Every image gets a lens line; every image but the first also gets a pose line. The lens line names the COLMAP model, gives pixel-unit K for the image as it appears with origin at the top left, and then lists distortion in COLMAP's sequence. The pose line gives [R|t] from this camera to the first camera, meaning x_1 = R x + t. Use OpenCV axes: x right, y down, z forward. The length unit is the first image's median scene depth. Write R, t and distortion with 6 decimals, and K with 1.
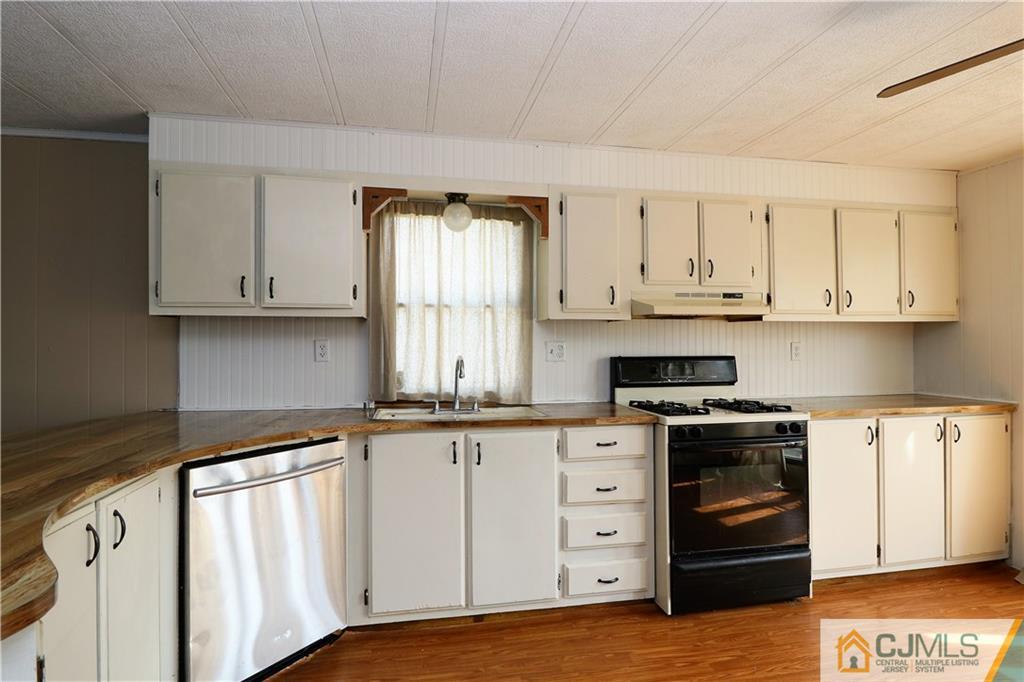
lens RADIAL K [[507.0, 0, 508.7], [0, 507.0, 338.7], [0, 0, 1]] dist [-0.005697, -0.002226]
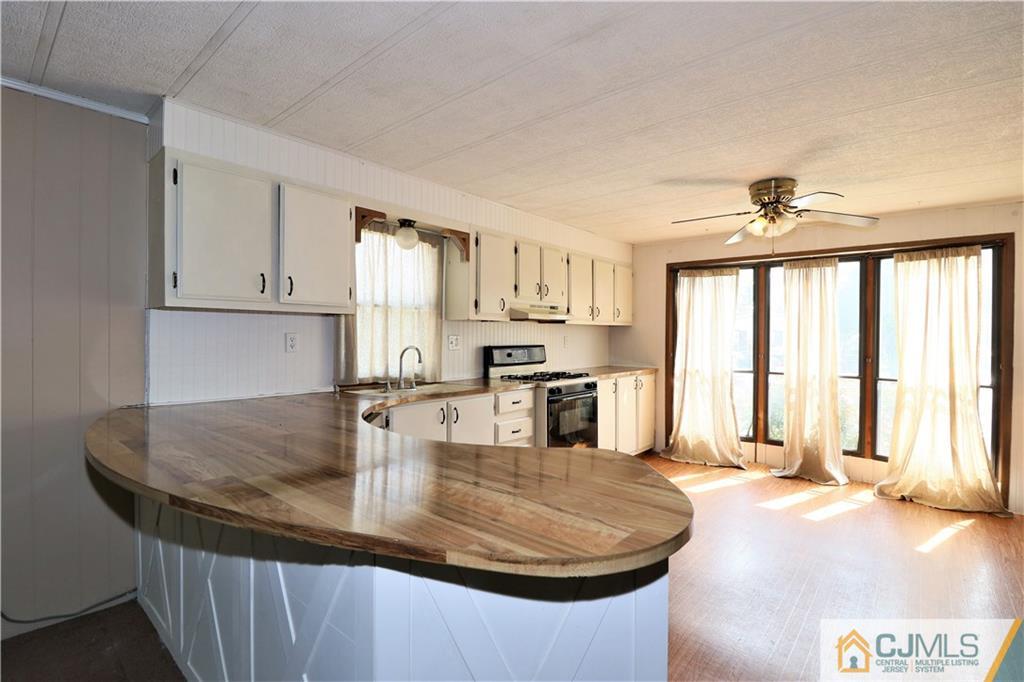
lens RADIAL K [[476.1, 0, 512.3], [0, 476.1, 339.0], [0, 0, 1]] dist [-0.007536, -0.006764]
pose [[0.780240, 0.001231, 0.625480, -0.625495], [-0.011218, 0.999865, 0.012026, -0.001825], [-0.625380, -0.016400, 0.780148, -0.106284]]
